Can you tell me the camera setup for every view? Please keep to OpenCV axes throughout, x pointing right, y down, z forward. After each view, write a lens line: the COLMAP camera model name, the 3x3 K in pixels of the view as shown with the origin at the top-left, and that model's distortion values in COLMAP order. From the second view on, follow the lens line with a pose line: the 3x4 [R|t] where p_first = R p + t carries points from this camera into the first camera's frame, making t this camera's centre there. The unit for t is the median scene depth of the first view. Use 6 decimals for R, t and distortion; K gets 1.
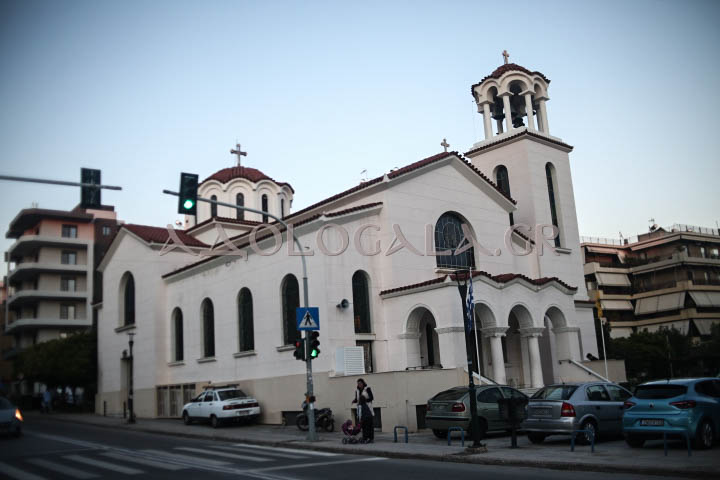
lens RADIAL K [[720.0, 0, 360.0], [0, 720.0, 240.0], [0, 0, 1]] dist [-0.144122, 0.098744]
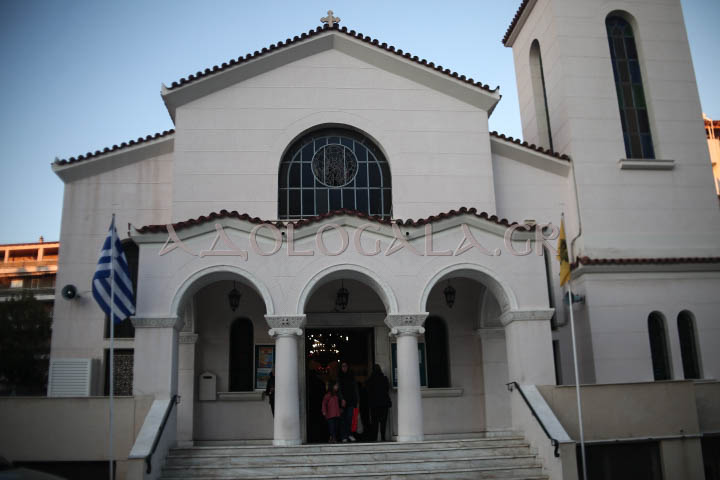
lens RADIAL K [[720.0, 0, 360.0], [0, 720.0, 240.0], [0, 0, 1]] dist [-0.144122, 0.098744]
pose [[0.810741, -0.120940, -0.572776, 0.478355], [0.104681, 0.992608, -0.061415, 0.093199], [0.575969, -0.010168, 0.817408, 0.552390]]
